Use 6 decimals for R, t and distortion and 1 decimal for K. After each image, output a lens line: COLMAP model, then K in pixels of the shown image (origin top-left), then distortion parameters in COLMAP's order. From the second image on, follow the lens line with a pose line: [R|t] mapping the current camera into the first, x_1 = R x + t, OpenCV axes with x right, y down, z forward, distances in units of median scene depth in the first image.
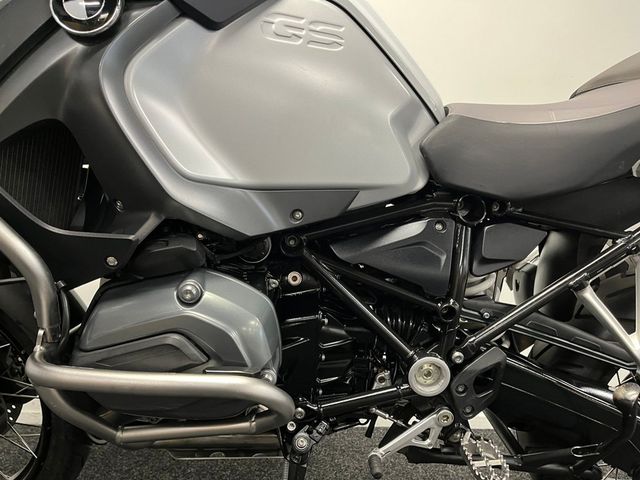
lens RADIAL K [[480.5, 0, 320.0], [0, 480.5, 240.0], [0, 0, 1]] dist [0.077450, -0.088863]
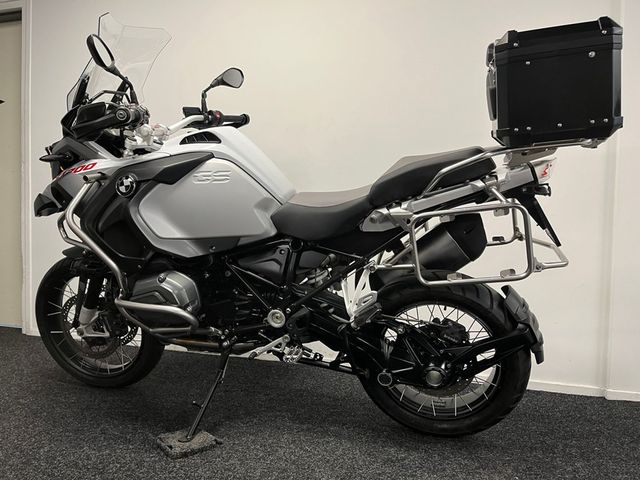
lens RADIAL K [[480.5, 0, 320.0], [0, 480.5, 240.0], [0, 0, 1]] dist [0.077450, -0.088863]
pose [[0.947696, 0.007006, -0.319097, 1.141859], [-0.000509, 0.999791, 0.020440, -0.130891], [0.319173, -0.019208, 0.947502, -1.060787]]
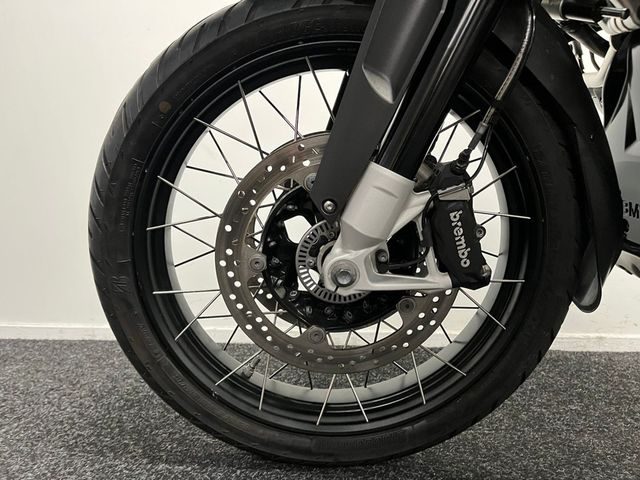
lens RADIAL K [[480.5, 0, 320.0], [0, 480.5, 240.0], [0, 0, 1]] dist [0.077450, -0.088863]
pose [[0.999178, -0.002990, -0.040422, -0.983293], [0.004275, 0.999487, 0.031756, 0.360836], [0.040306, -0.031903, 0.998678, 0.369756]]
